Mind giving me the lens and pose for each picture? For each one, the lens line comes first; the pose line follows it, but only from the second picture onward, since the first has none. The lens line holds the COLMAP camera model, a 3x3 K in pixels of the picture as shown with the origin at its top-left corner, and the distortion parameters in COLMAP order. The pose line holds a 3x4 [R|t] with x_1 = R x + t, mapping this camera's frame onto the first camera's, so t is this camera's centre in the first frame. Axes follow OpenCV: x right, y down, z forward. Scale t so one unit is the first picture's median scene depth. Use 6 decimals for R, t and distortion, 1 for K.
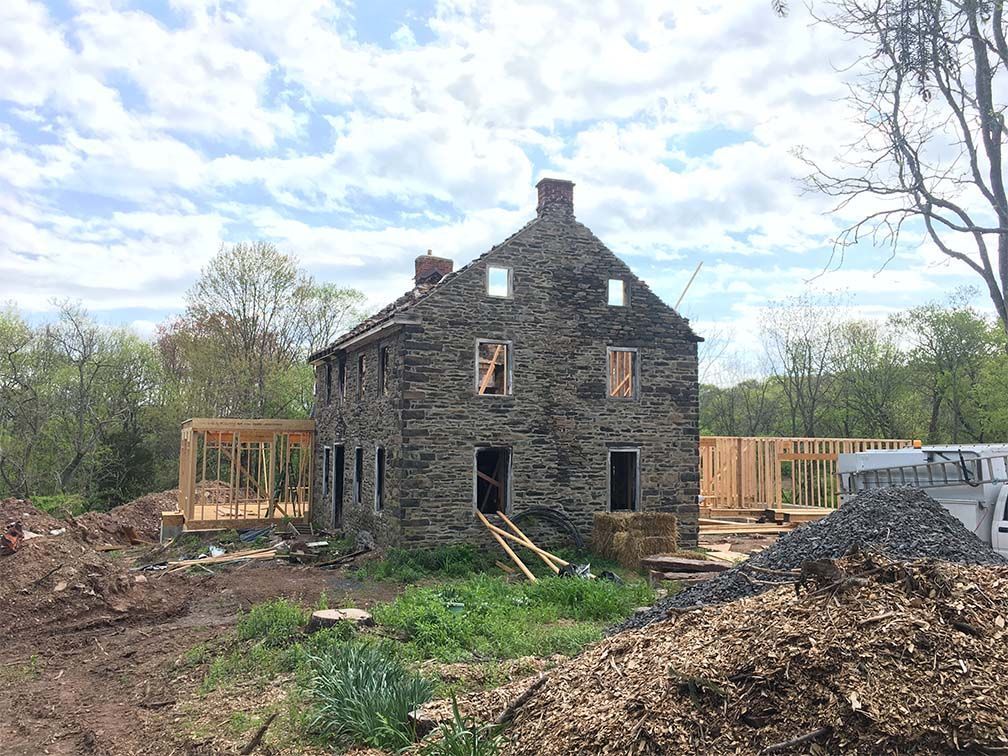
lens RADIAL K [[844.1, 0, 504.2], [0, 844.1, 377.9], [0, 0, 1]] dist [0.058391, -0.041725]
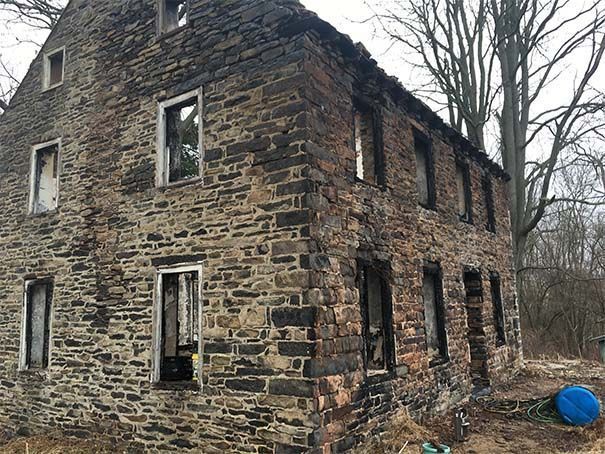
lens RADIAL K [[506.6, 0, 301.6], [0, 506.6, 227.5], [0, 0, 1]] dist [0.058391, -0.041725]
pose [[0.550510, -0.151266, -0.821010, 0.472695], [0.096339, 0.988388, -0.117507, 0.106264], [0.829251, -0.014407, 0.558690, 0.883738]]
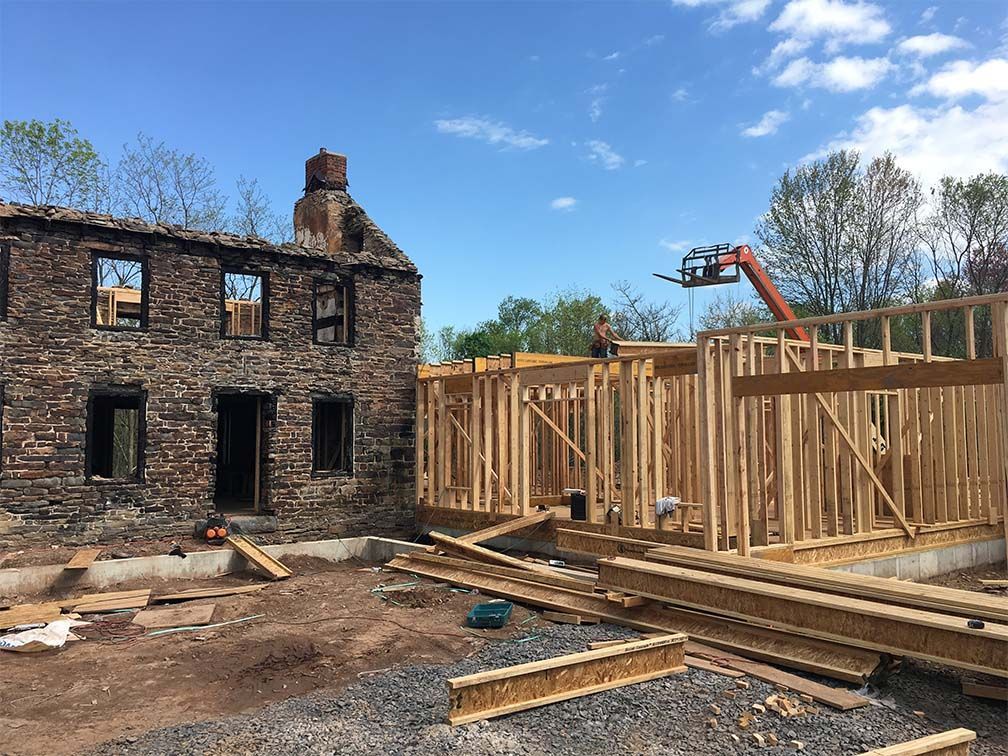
lens RADIAL K [[844.1, 0, 507.2], [0, 844.1, 374.3], [0, 0, 1]] dist [0.058391, -0.041725]
pose [[0.273793, -0.082912, -0.958208, 0.969750], [0.077893, 0.994916, -0.063832, 0.159554], [0.958629, -0.057161, 0.278859, 1.341255]]
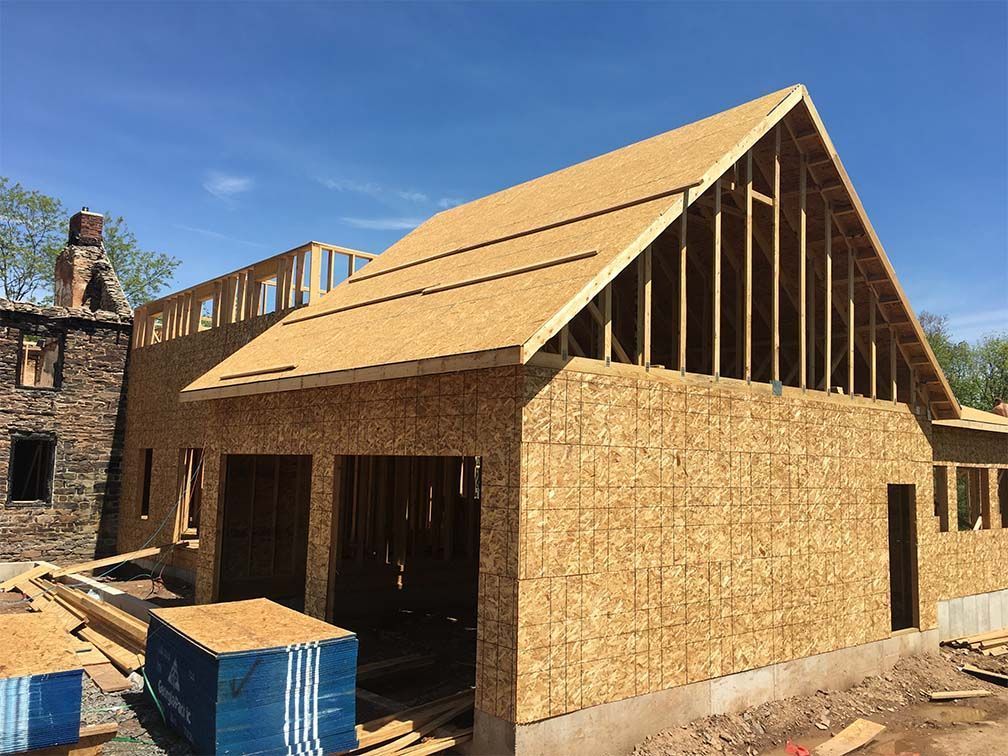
lens RADIAL K [[844.1, 0, 503.4], [0, 844.1, 376.8], [0, 0, 1]] dist [0.058391, -0.041725]
pose [[0.289876, -0.097927, -0.952041, 1.187755], [0.044782, 0.995050, -0.088715, 0.157630], [0.956016, -0.016918, 0.292826, 1.638224]]
